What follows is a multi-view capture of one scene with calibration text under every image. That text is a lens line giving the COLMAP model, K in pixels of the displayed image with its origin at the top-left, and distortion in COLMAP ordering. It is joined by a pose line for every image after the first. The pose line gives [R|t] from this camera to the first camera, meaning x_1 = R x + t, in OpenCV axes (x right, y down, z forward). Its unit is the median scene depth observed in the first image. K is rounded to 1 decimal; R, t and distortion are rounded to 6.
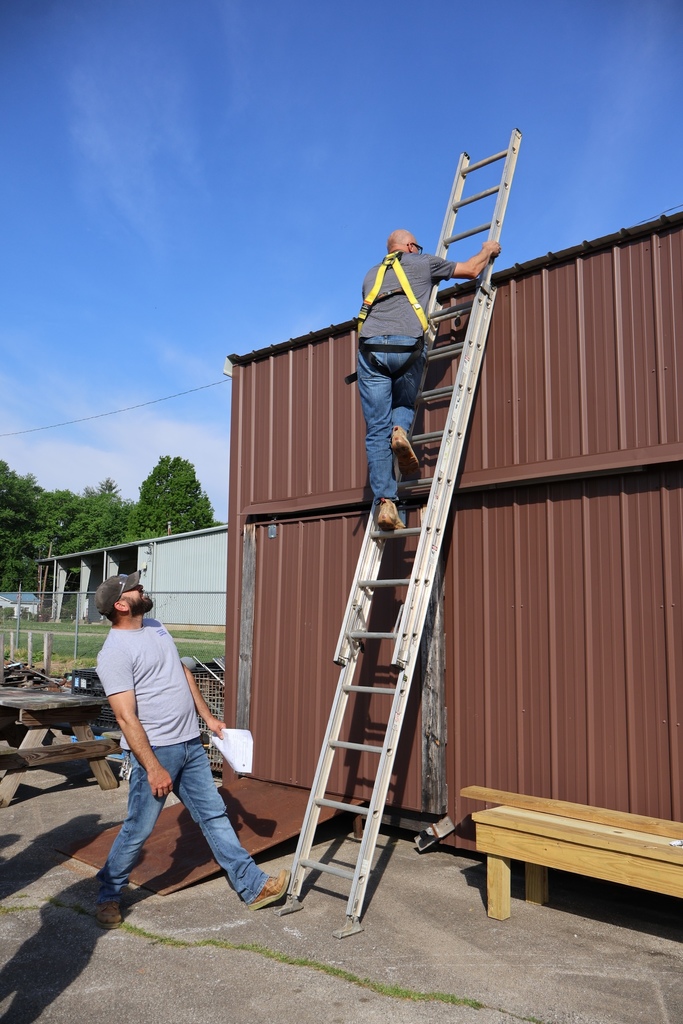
lens RADIAL K [[863.8, 0, 341.5], [0, 863.8, 512.0], [0, 0, 1]] dist [-0.010812, 0.010248]
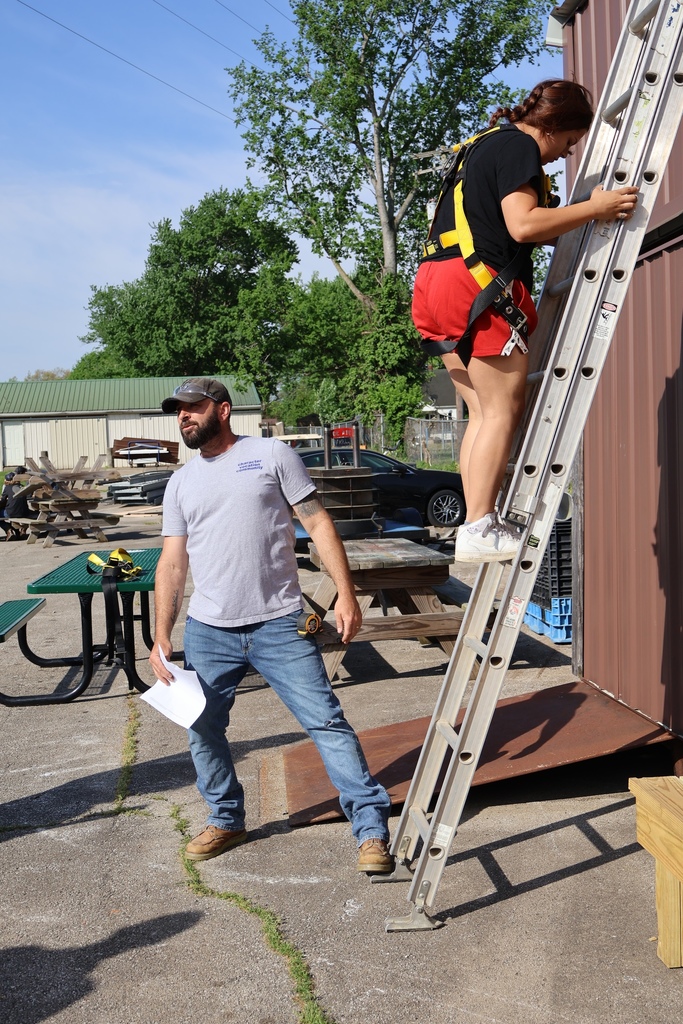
lens RADIAL K [[1231.4, 0, 347.3], [0, 1231.4, 522.8], [0, 0, 1]] dist [0.012984, -0.018007]
pose [[0.762030, 0.007794, -0.647495, 0.456460], [0.117147, 0.981769, 0.149687, 0.036132], [0.636857, -0.189919, 0.747224, 0.267275]]
